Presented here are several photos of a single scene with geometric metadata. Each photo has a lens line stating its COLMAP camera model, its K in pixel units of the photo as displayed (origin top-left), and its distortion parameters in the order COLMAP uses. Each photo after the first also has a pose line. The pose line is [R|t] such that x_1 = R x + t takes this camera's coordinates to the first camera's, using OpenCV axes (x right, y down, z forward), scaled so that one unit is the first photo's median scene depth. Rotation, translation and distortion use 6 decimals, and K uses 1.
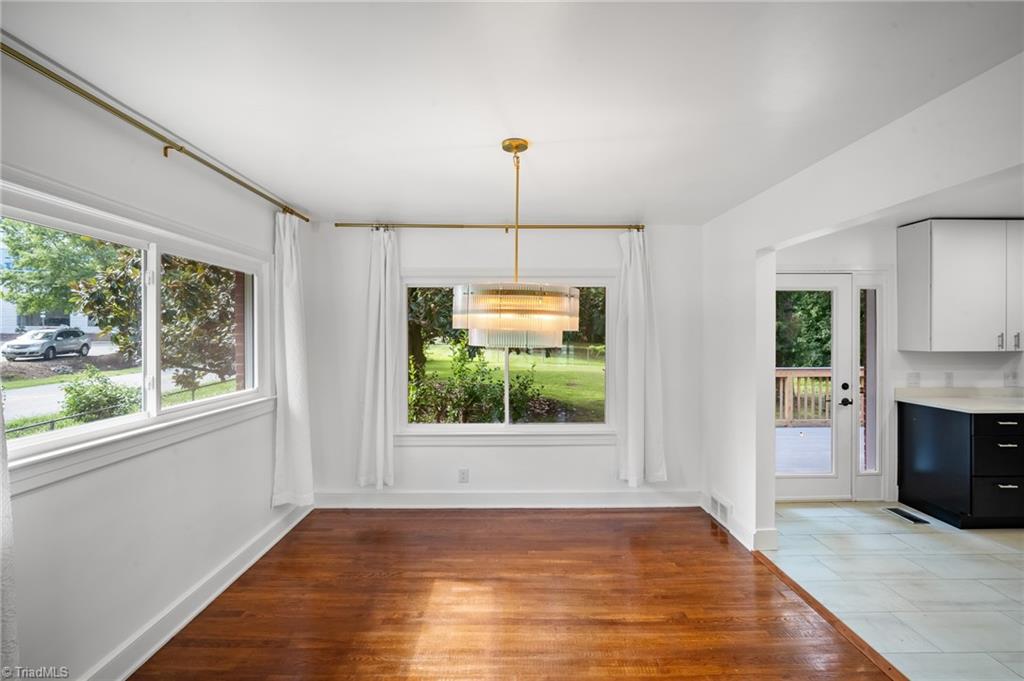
lens RADIAL K [[450.9, 0, 512.9], [0, 450.9, 331.8], [0, 0, 1]] dist [-0.007989, 0.000494]
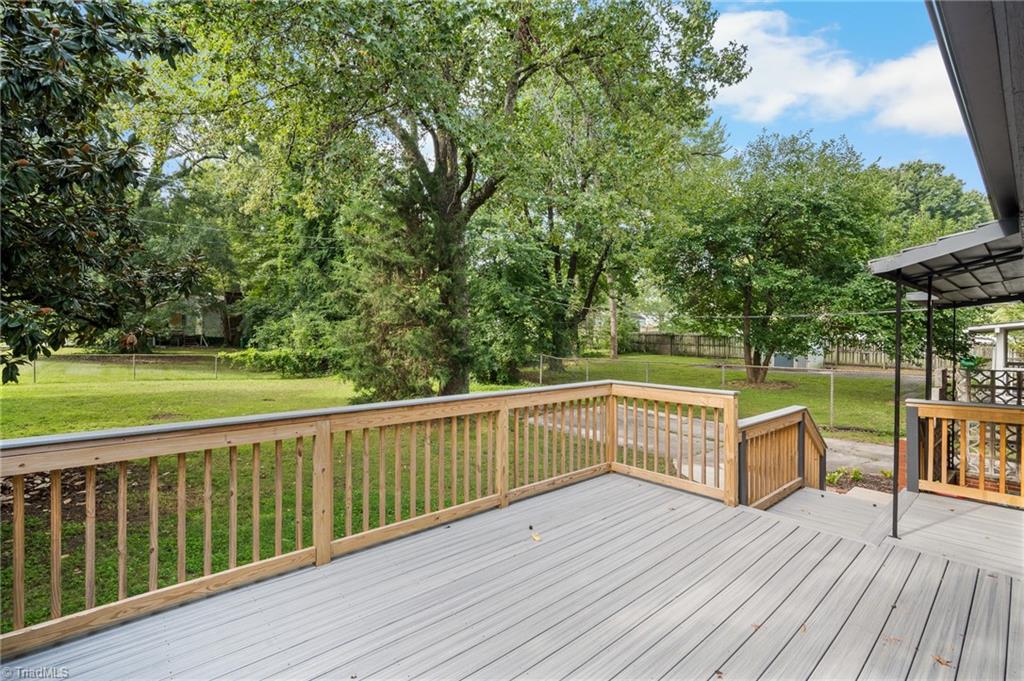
lens RADIAL K [[450.9, 0, 512.9], [0, 450.9, 331.8], [0, 0, 1]] dist [-0.007989, 0.000494]
pose [[0.770048, 0.013827, 0.637836, 0.098805], [-0.006629, 0.999885, -0.013672, 0.006429], [-0.637951, 0.006300, 0.770051, 0.200082]]
